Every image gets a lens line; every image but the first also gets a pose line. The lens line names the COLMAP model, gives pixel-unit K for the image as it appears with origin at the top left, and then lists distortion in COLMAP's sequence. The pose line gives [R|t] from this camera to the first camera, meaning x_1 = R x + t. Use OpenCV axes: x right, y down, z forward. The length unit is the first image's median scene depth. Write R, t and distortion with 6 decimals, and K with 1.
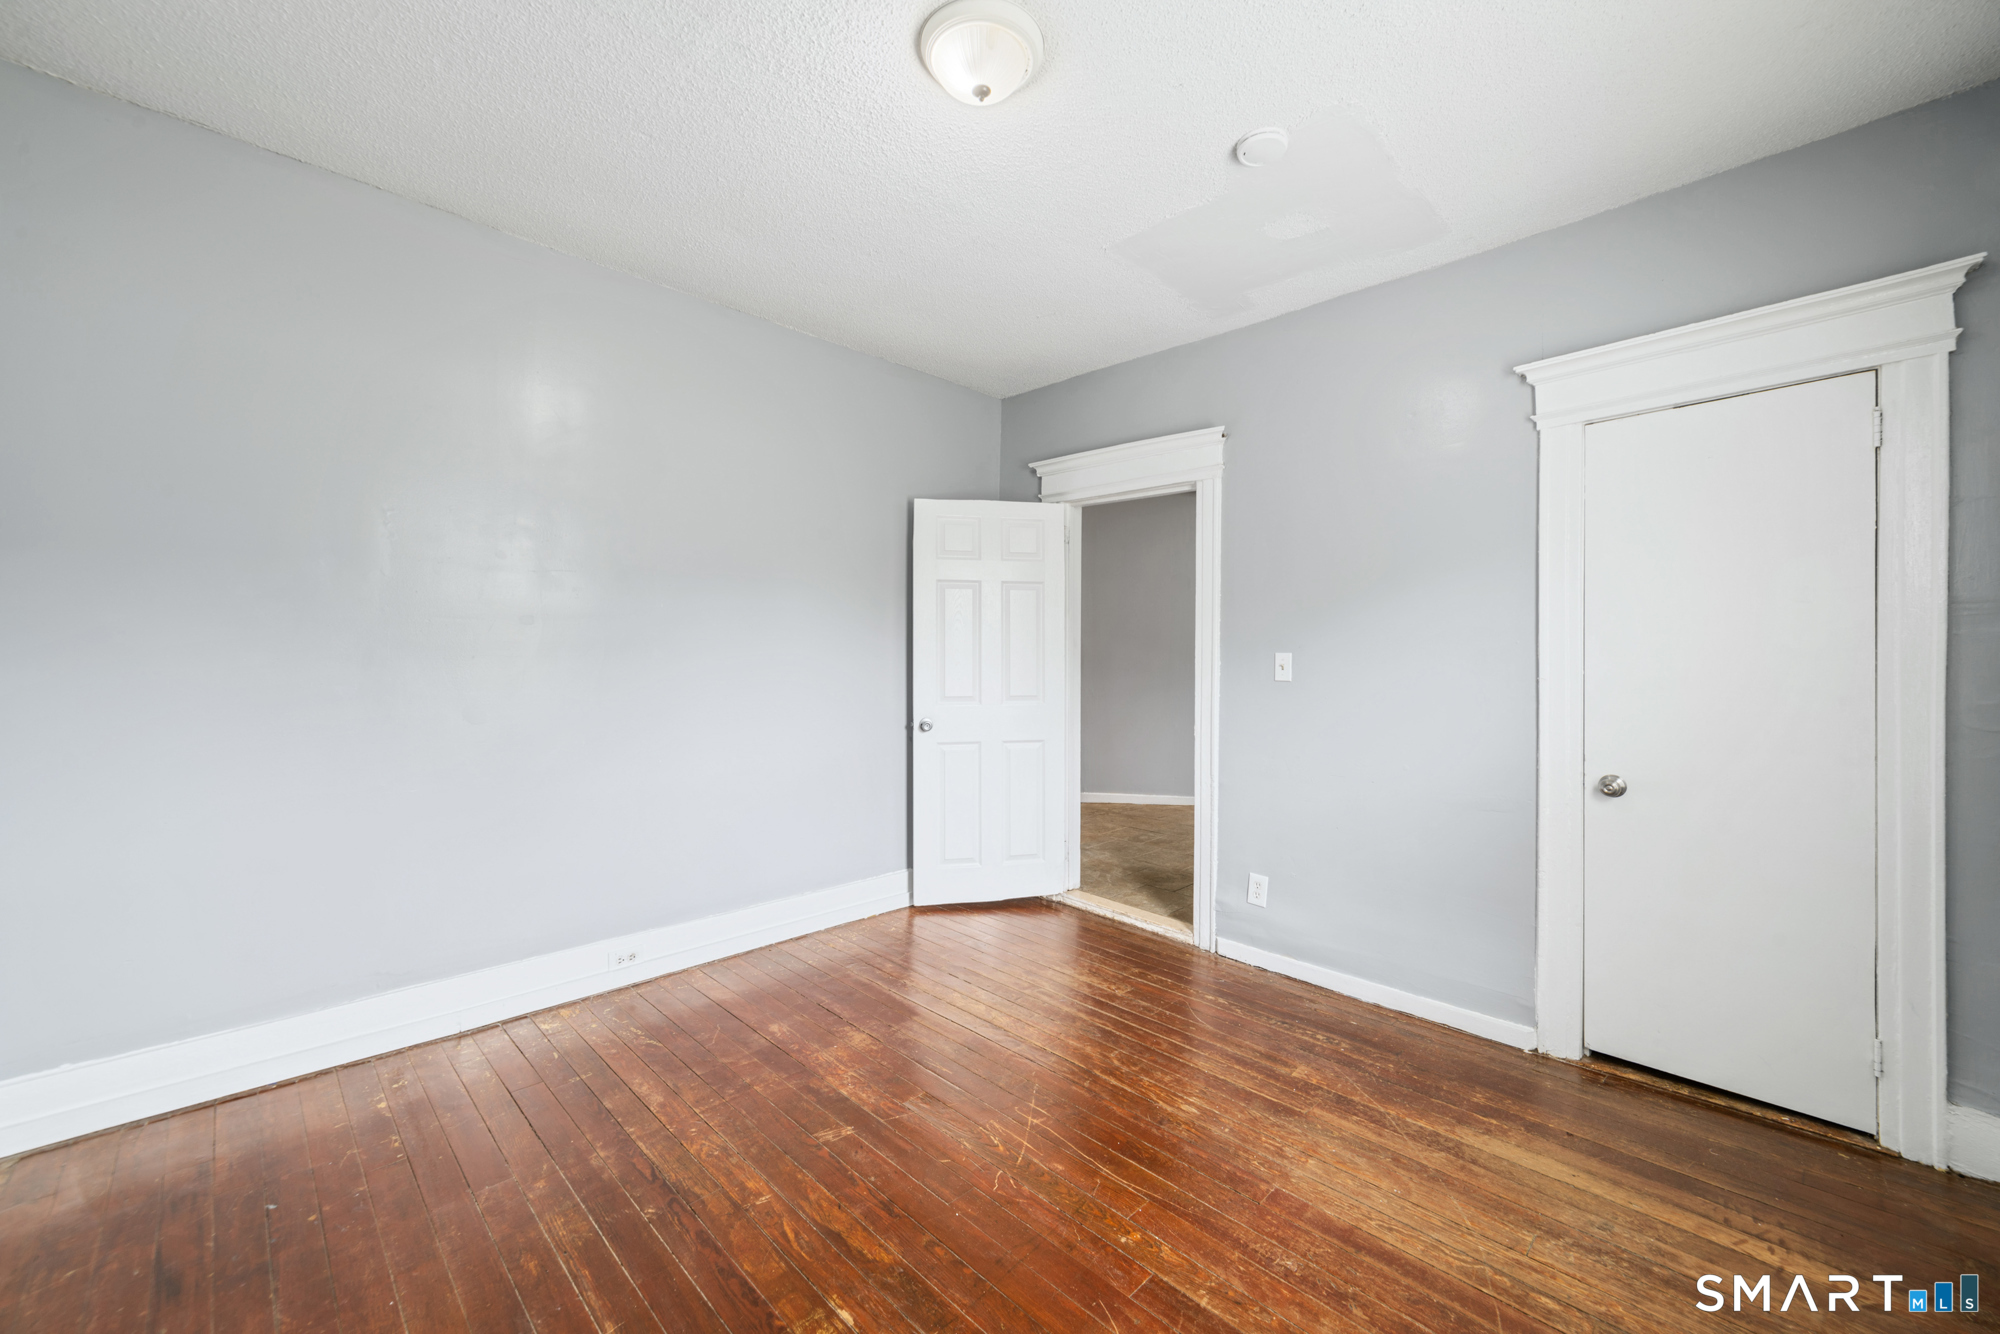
lens RADIAL K [[770.8, 0, 1002.7], [0, 770.8, 659.9], [0, 0, 1]] dist [-0.002472, 0.002845]
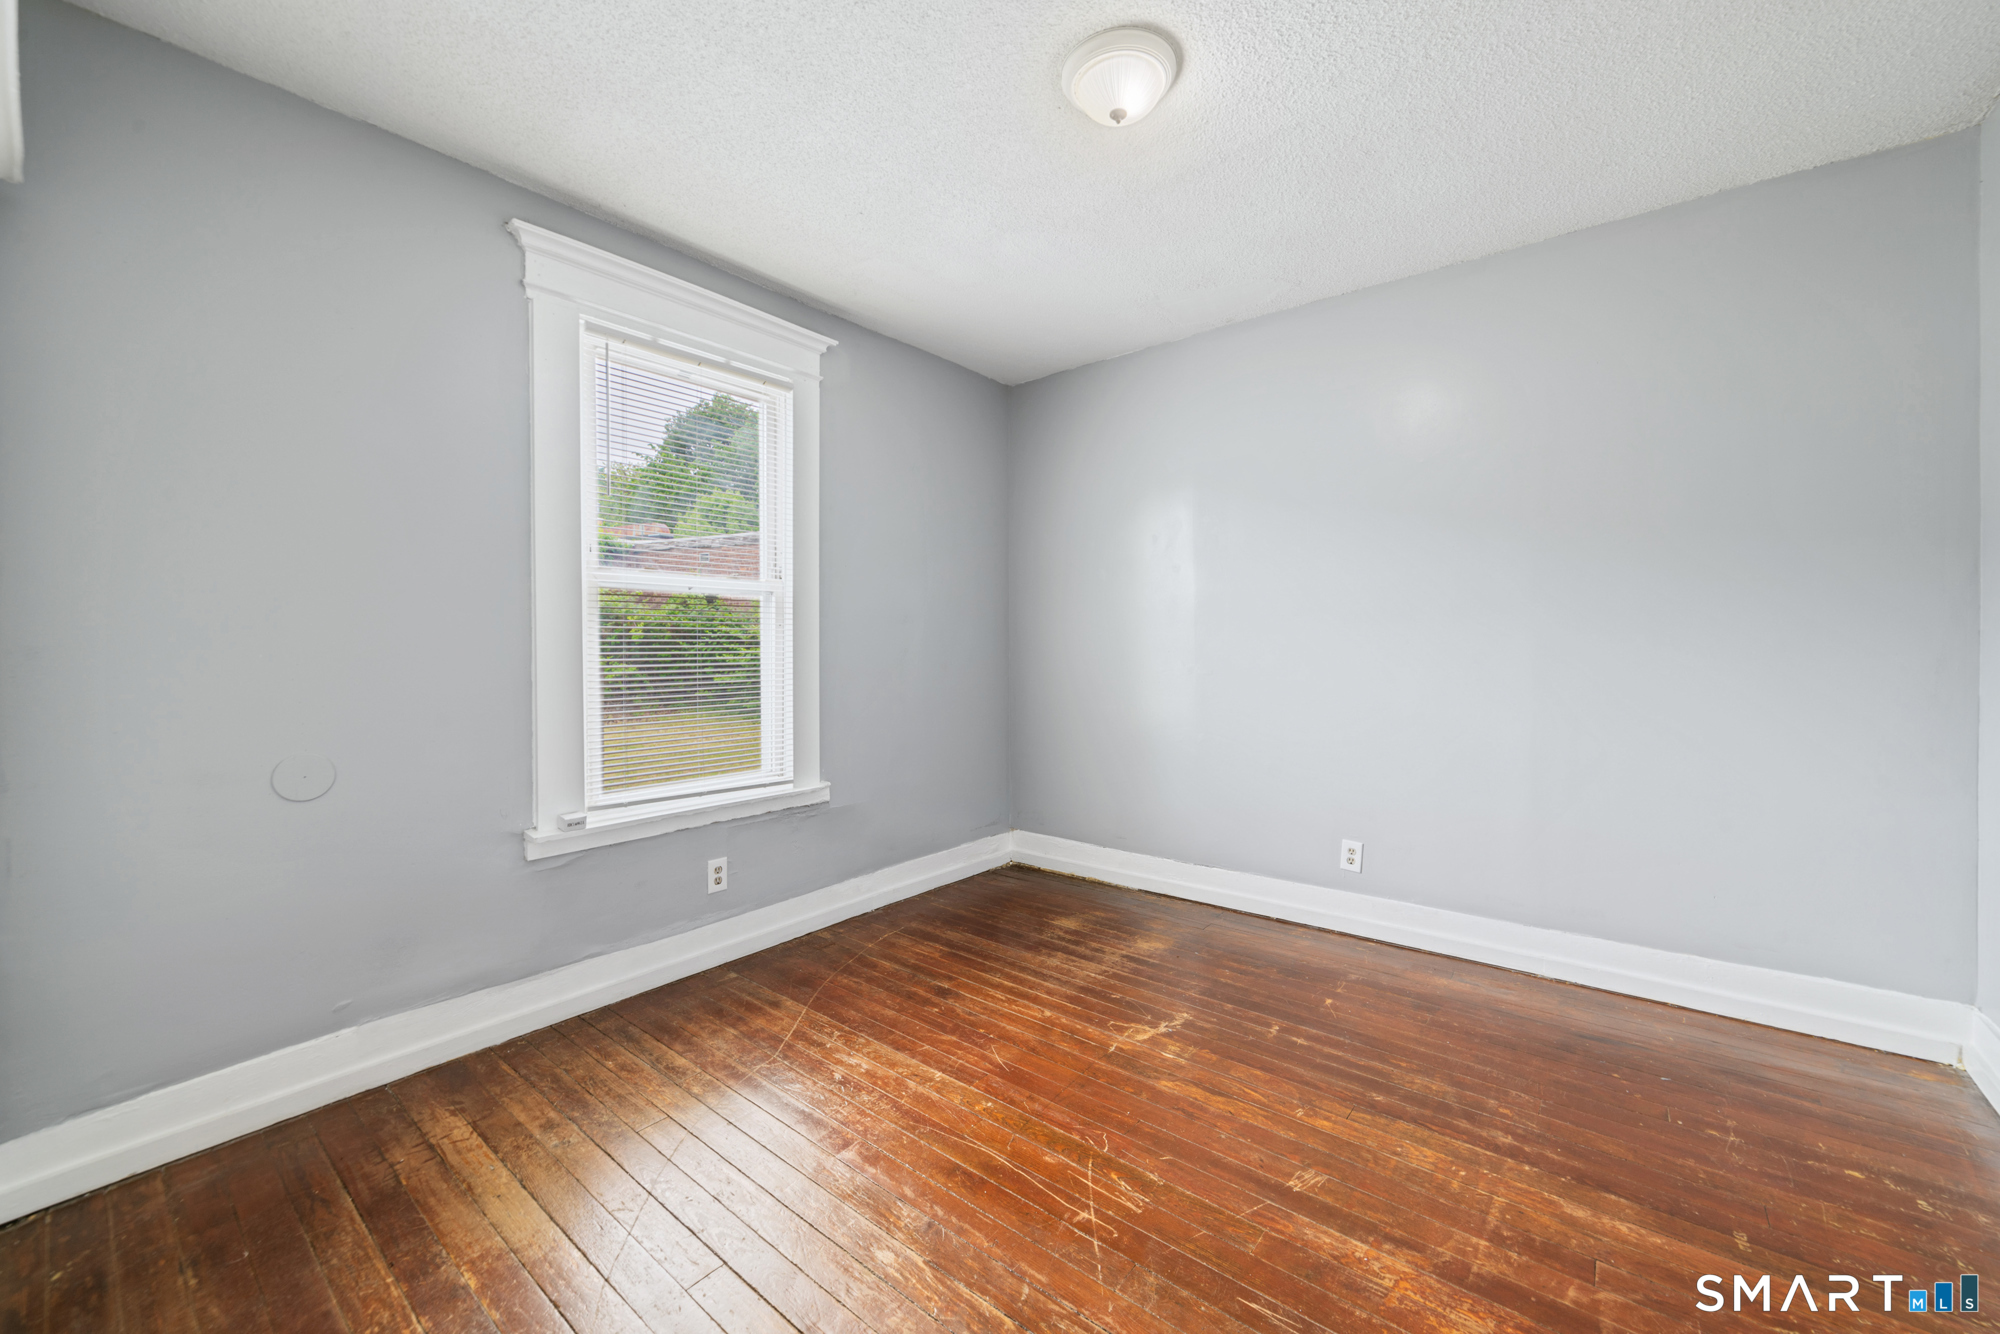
lens RADIAL K [[781.4, 0, 997.8], [0, 781.4, 650.0], [0, 0, 1]] dist [-0.006894, 0.003702]
pose [[-0.994866, -0.001135, -0.101196, 0.192280], [-0.002572, 0.999898, 0.014072, -0.001627], [0.101170, 0.014260, -0.994767, 1.589712]]
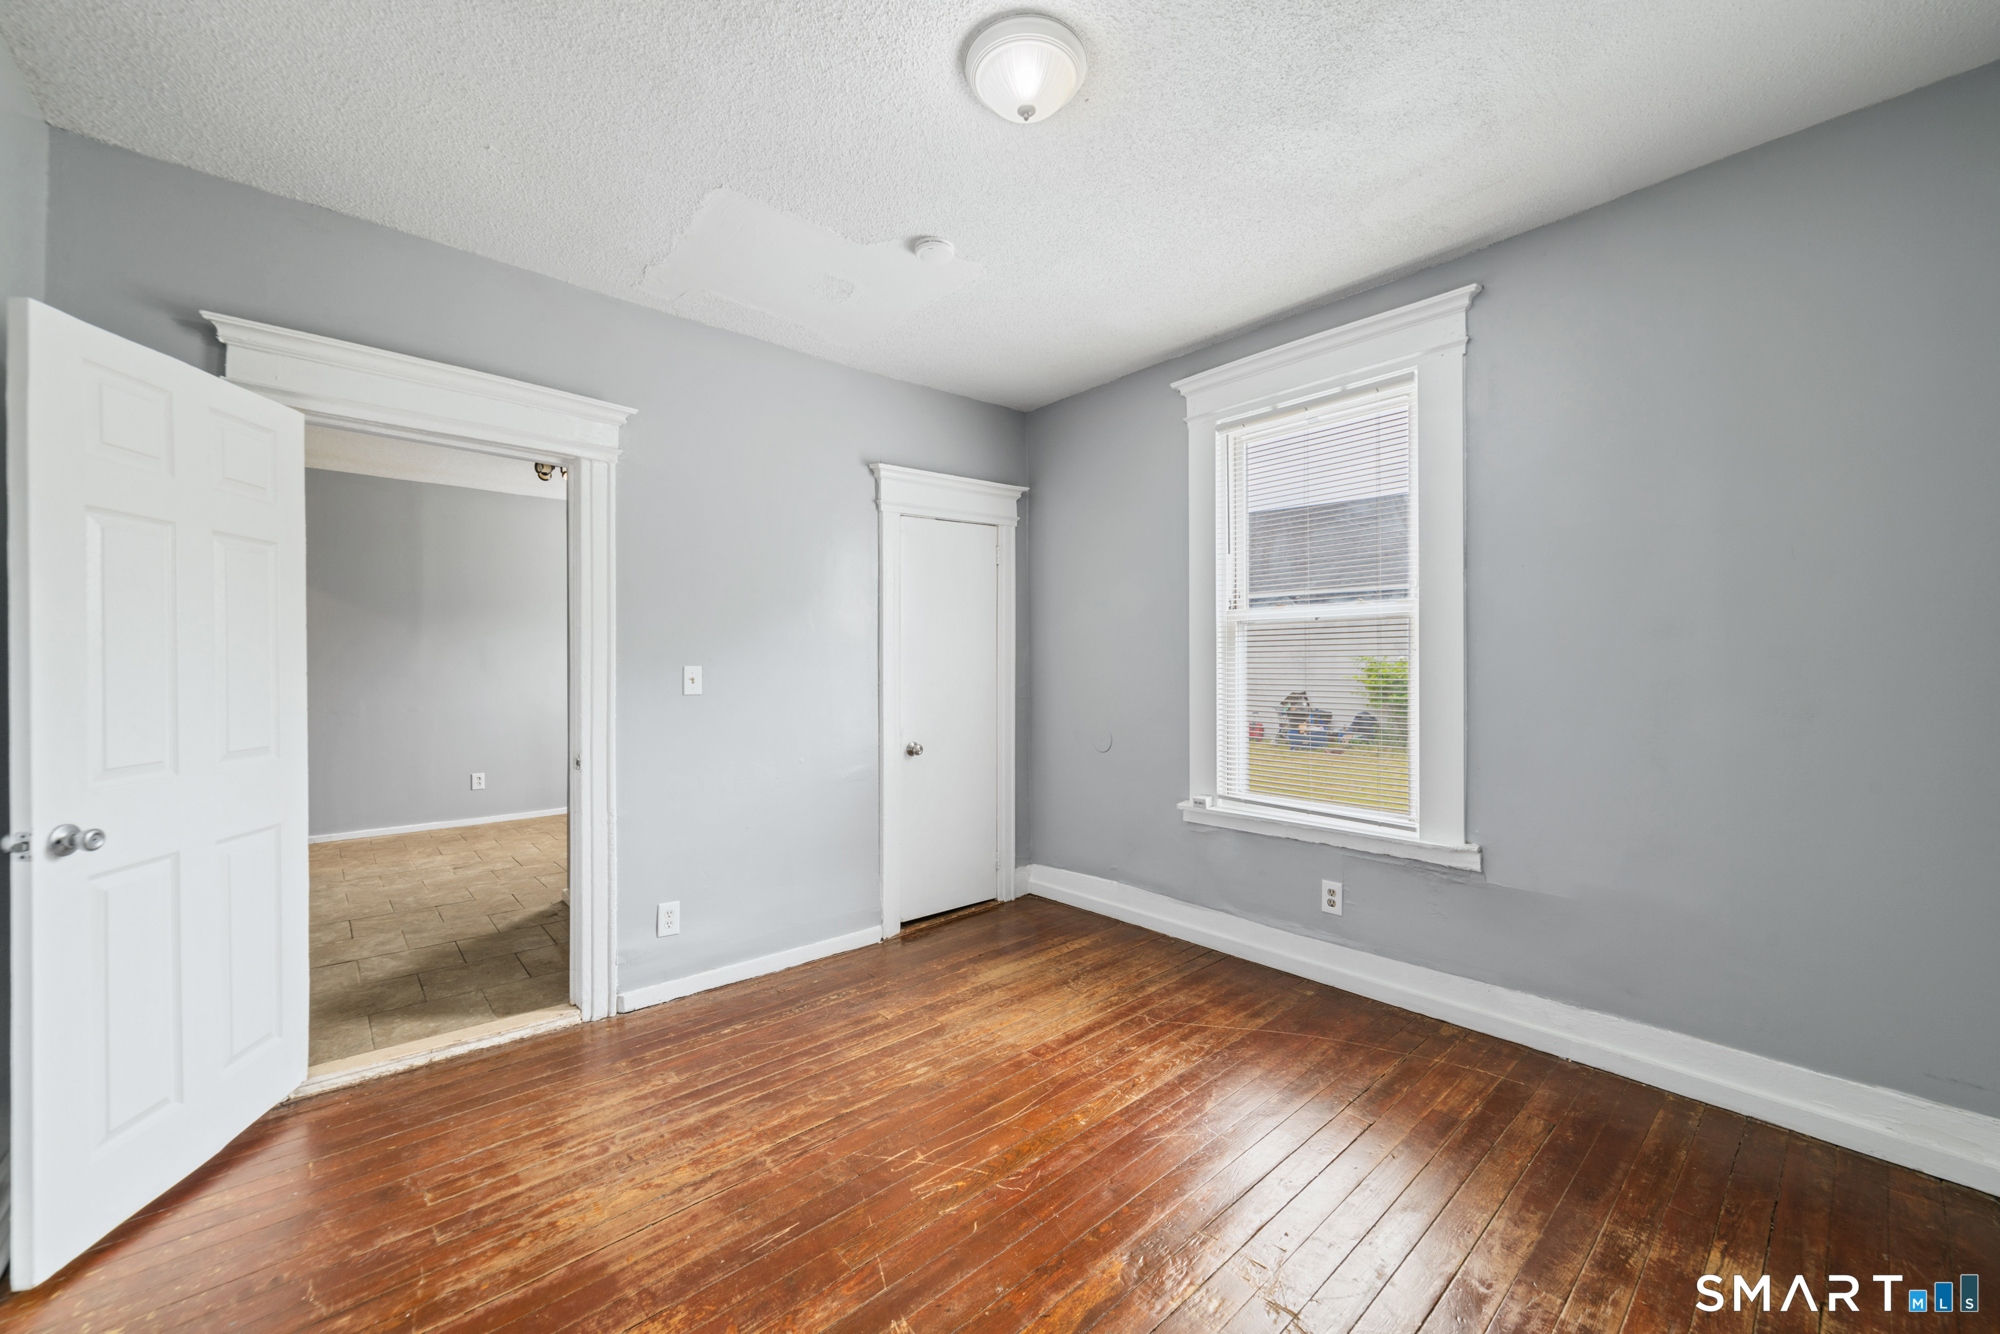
lens RADIAL K [[770.8, 0, 1002.7], [0, 770.8, 659.9], [0, 0, 1]] dist [-0.002472, 0.002845]
pose [[0.062141, 0.000800, 0.998067, -0.804063], [0.011169, 0.999937, -0.001497, -0.014581], [-0.998005, 0.011240, 0.062128, 0.737469]]
